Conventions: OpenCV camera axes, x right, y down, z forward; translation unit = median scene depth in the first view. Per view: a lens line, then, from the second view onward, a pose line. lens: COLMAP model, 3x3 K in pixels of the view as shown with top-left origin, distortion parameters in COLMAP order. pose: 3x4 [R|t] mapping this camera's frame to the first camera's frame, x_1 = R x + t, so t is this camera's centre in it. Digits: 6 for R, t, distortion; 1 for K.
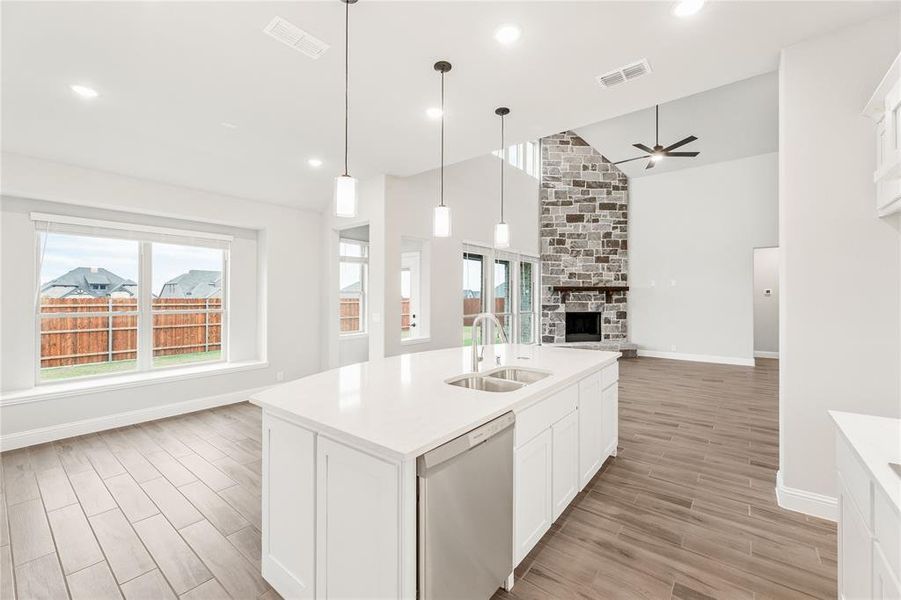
lens RADIAL K [[364.3, 0, 458.9], [0, 364.3, 297.1], [0, 0, 1]] dist [0.002190, 0.000697]
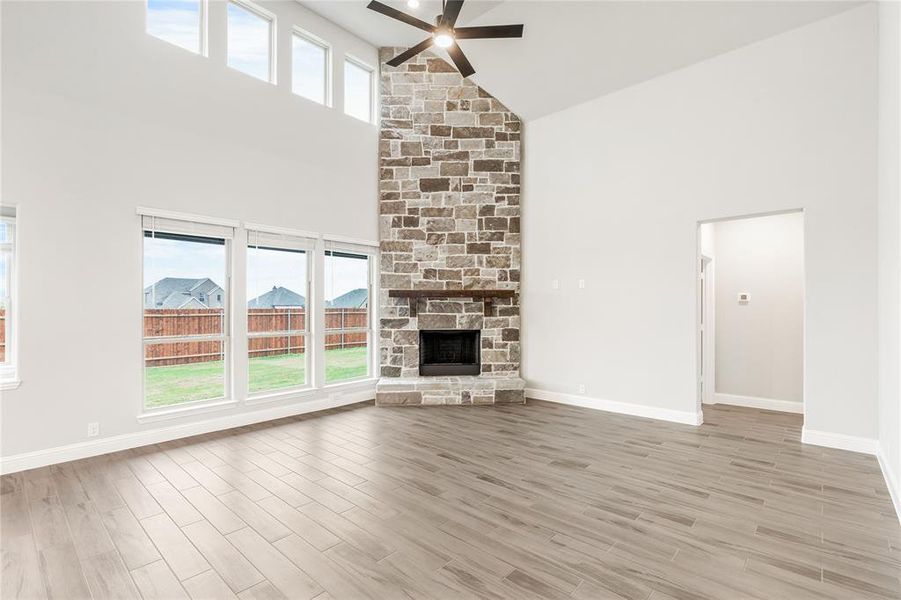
lens RADIAL K [[415.5, 0, 448.6], [0, 415.5, 305.3], [0, 0, 1]] dist [-0.000062, 0.000861]
pose [[0.996692, -0.001896, -0.081255, 0.403248], [0.001554, 0.999990, -0.004271, 0.000380], [0.081263, 0.004130, 0.996684, 0.269419]]
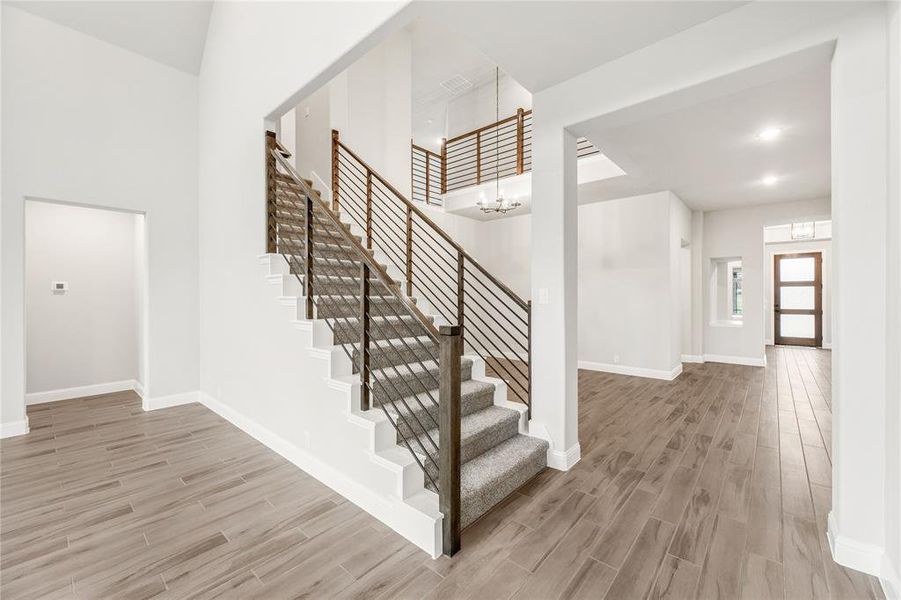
lens RADIAL K [[364.3, 0, 452.3], [0, 364.3, 297.1], [0, 0, 1]] dist [0.002190, 0.000697]
pose [[0.065608, -0.001861, 0.997844, 0.301763], [0.002958, 0.999994, 0.001671, 0.002719], [-0.997841, 0.002842, 0.065613, 0.333474]]
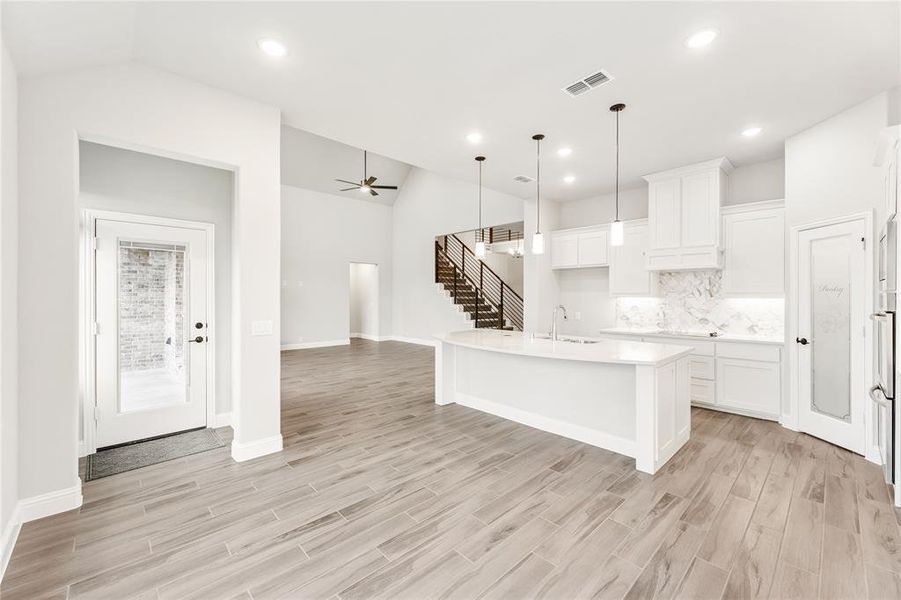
lens RADIAL K [[364.3, 0, 448.9], [0, 364.3, 294.2], [0, 0, 1]] dist [0.002190, 0.000697]
pose [[0.162331, 0.007958, 0.986704, -0.463060], [-0.003689, 0.999965, -0.007458, 0.001363], [-0.986730, -0.002429, 0.162354, 0.329031]]
